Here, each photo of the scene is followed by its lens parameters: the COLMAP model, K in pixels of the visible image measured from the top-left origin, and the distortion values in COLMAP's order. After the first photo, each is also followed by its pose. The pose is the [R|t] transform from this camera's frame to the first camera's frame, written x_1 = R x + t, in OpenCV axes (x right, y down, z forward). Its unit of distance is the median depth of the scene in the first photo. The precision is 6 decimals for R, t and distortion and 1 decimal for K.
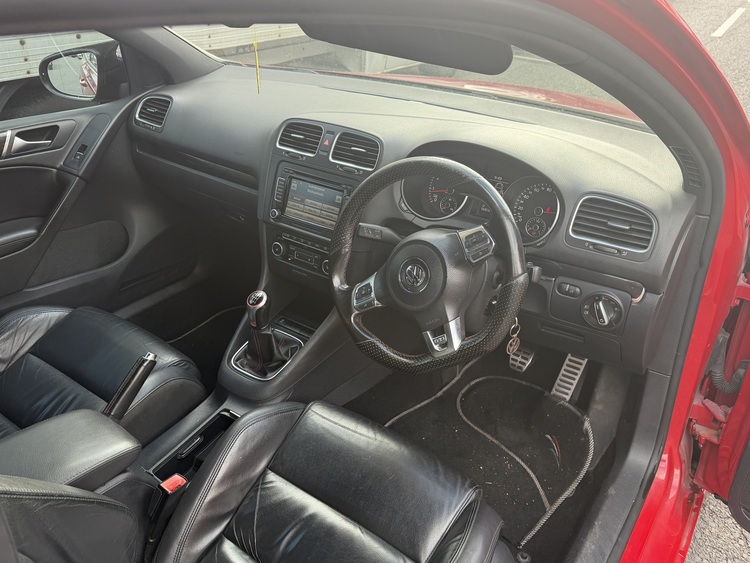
lens RADIAL K [[595.4, 0, 375.0], [0, 595.4, 281.5], [0, 0, 1]] dist [0.013838, 0.001443]
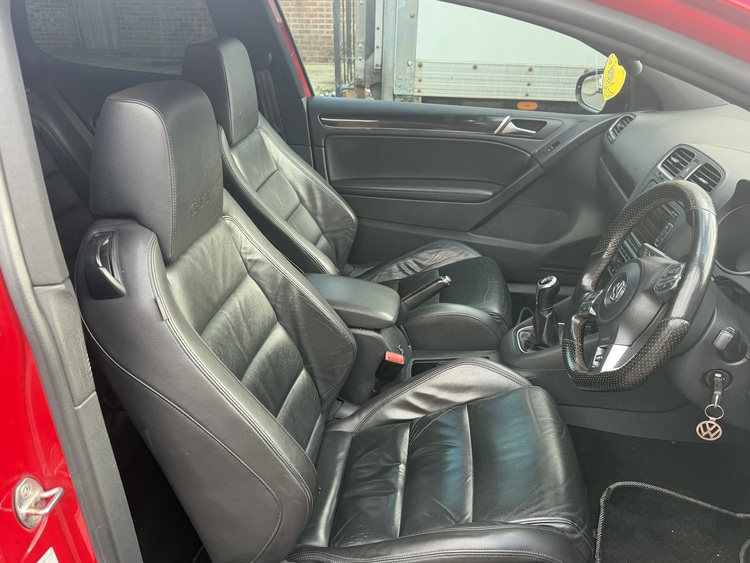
lens RADIAL K [[595.4, 0, 375.0], [0, 595.4, 281.5], [0, 0, 1]] dist [0.013838, 0.001443]
pose [[0.509872, 0.380798, -0.771378, 0.391659], [-0.435101, 0.887694, 0.150621, 0.001283], [0.742103, 0.258829, 0.618296, 0.059744]]
